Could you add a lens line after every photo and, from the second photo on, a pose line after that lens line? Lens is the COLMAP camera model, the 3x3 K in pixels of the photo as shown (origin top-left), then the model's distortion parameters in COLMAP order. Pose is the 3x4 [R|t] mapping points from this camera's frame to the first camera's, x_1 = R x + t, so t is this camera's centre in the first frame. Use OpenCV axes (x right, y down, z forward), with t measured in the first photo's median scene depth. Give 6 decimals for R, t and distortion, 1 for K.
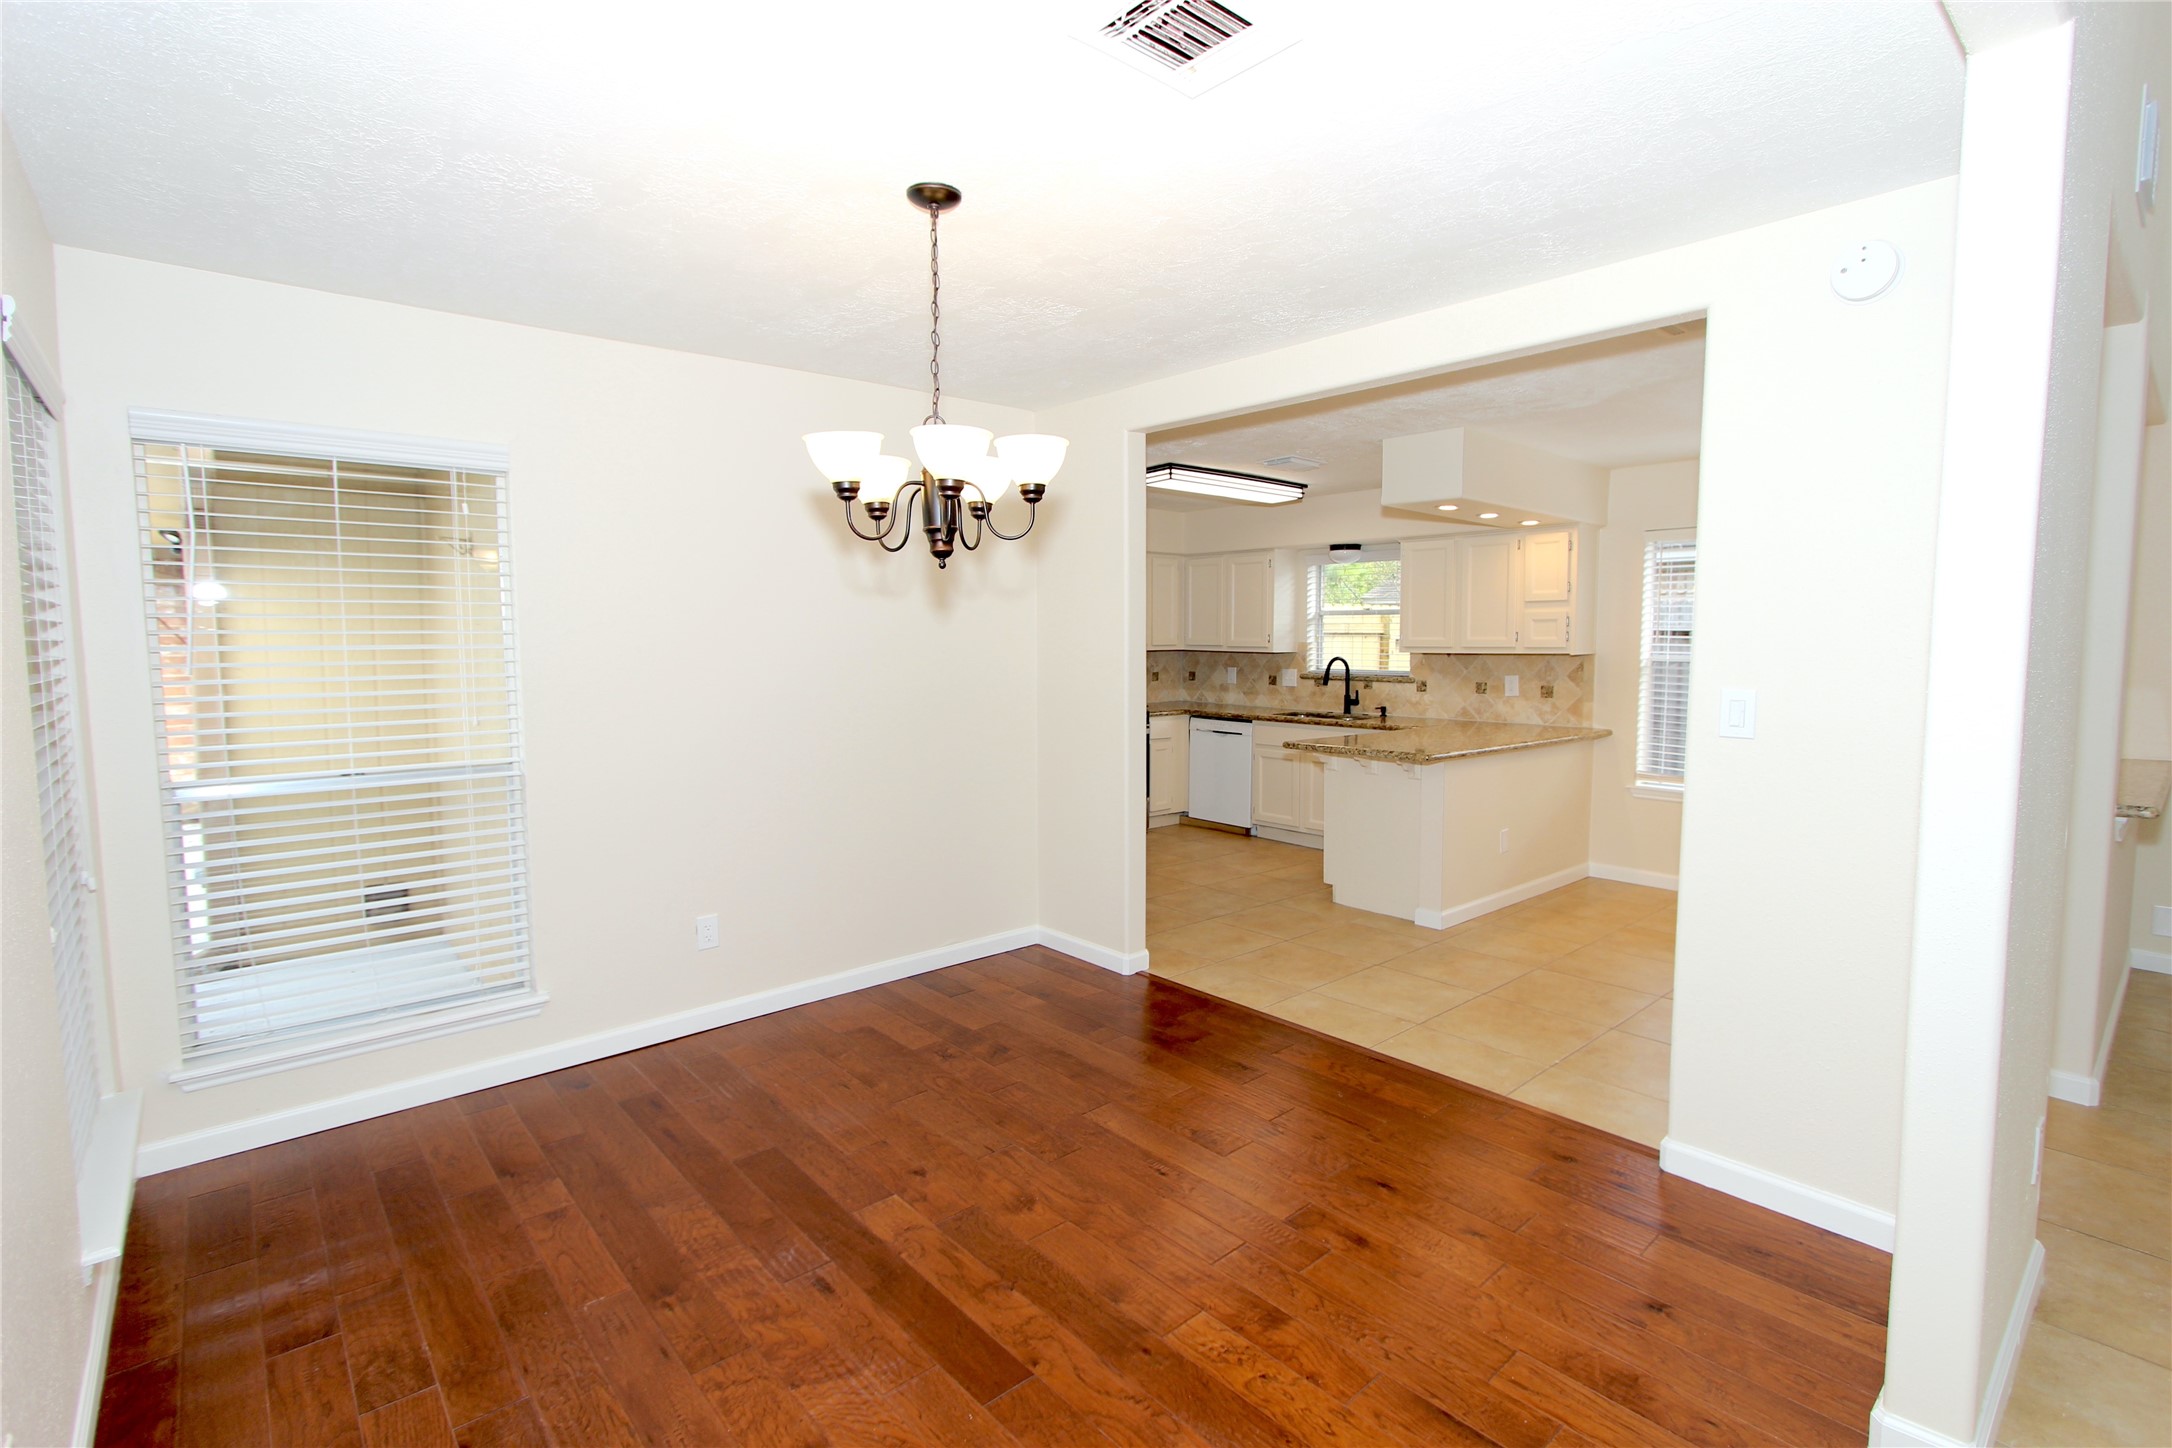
lens RADIAL K [[1008.5, 0, 1097.9], [0, 1008.5, 718.3], [0, 0, 1]] dist [-0.016042, 0.001302]
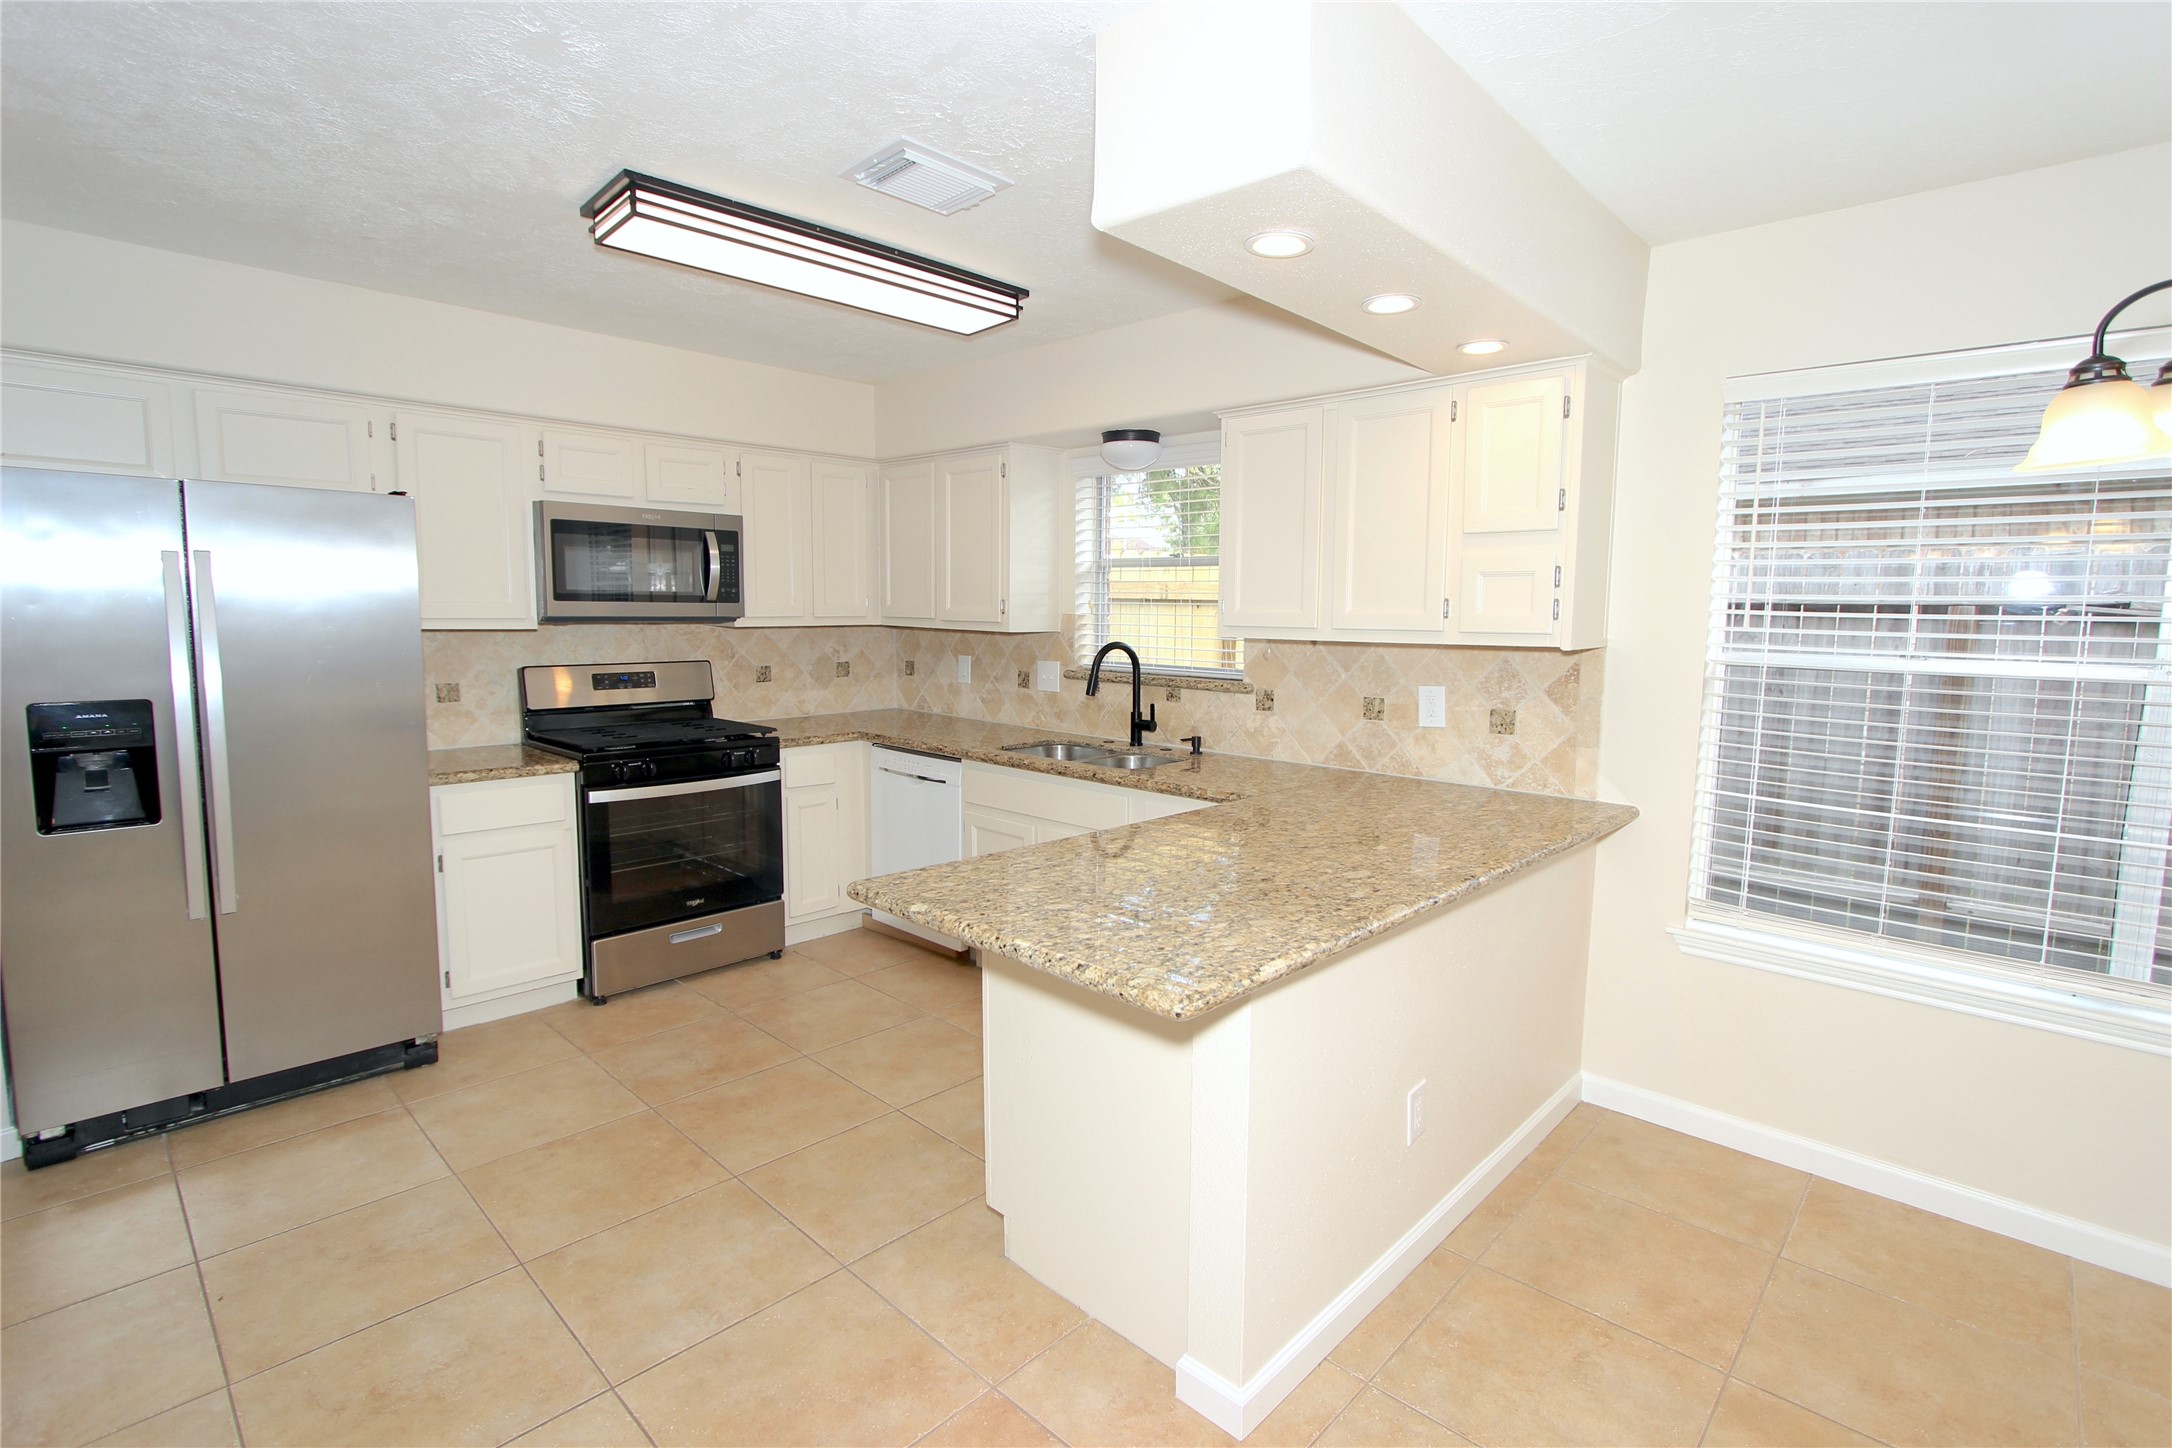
lens RADIAL K [[1008.5, 0, 1092.0], [0, 1008.5, 714.0], [0, 0, 1]] dist [-0.016042, 0.001302]
pose [[0.996761, 0.003180, 0.080356, 0.182013], [-0.005425, 0.999601, 0.027731, -0.037588], [-0.080235, -0.028077, 0.996380, 0.462091]]
